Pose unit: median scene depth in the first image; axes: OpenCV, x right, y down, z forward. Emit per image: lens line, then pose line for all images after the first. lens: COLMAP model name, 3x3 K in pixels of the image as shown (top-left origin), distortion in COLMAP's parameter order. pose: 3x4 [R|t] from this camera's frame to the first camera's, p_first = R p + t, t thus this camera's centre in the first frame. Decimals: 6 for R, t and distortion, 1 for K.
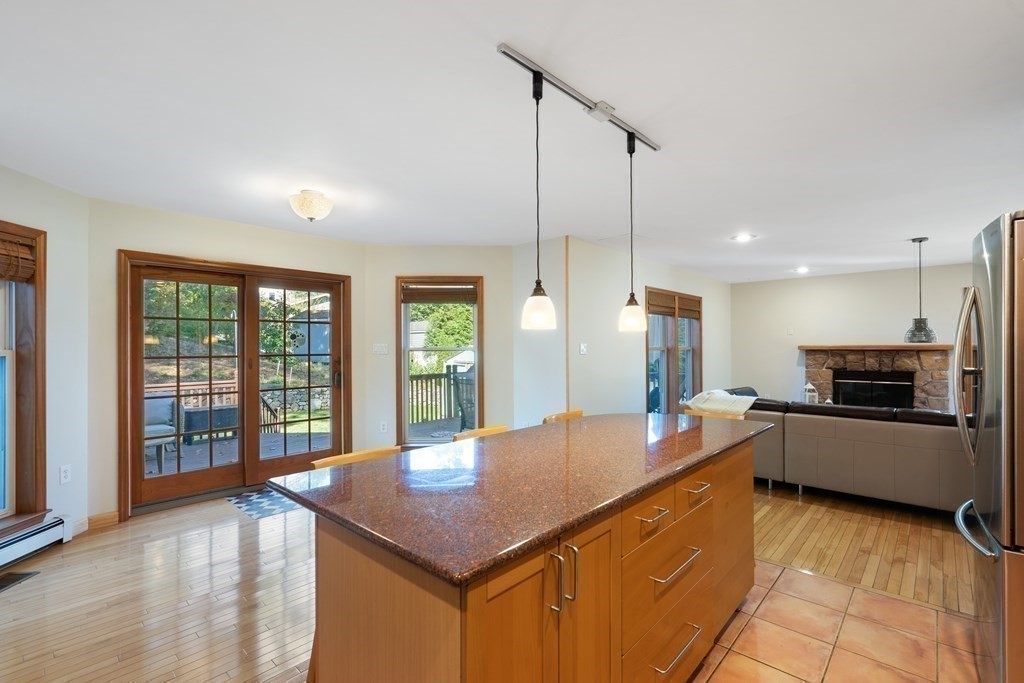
lens RADIAL K [[471.4, 0, 510.0], [0, 471.4, 345.5], [0, 0, 1]] dist [-0.003703, 0.002631]
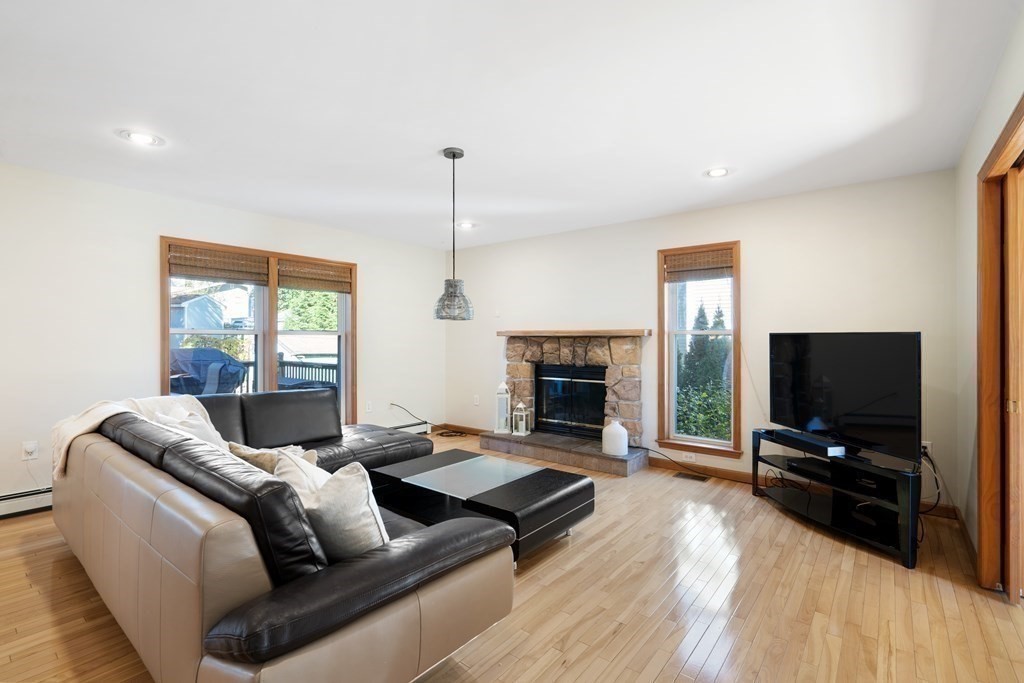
lens RADIAL K [[471.4, 0, 511.3], [0, 471.4, 333.6], [0, 0, 1]] dist [-0.003703, 0.002631]
pose [[0.998705, 0.004292, 0.050687, 0.675213], [-0.003865, 0.999956, -0.008510, 0.011901], [-0.050721, 0.008303, 0.998678, 0.278114]]
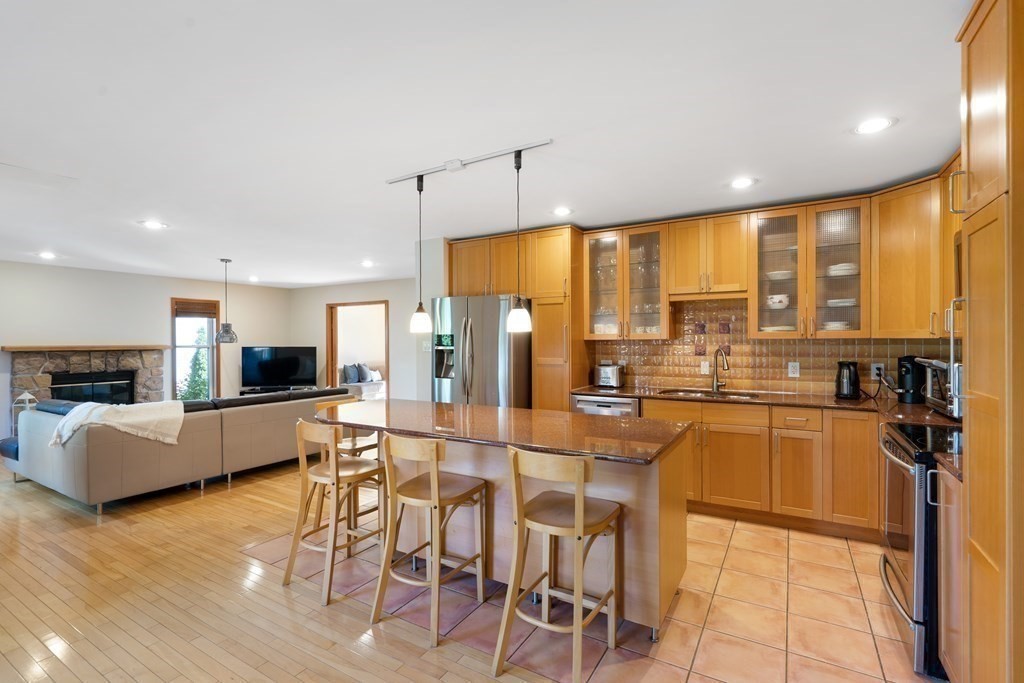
lens RADIAL K [[471.4, 0, 514.7], [0, 471.4, 344.4], [0, 0, 1]] dist [-0.003703, 0.002631]
pose [[-0.202894, -0.001638, 0.979199, -0.376371], [0.005914, 0.999978, 0.002898, -0.000910], [-0.979183, 0.006379, -0.202880, 0.369543]]
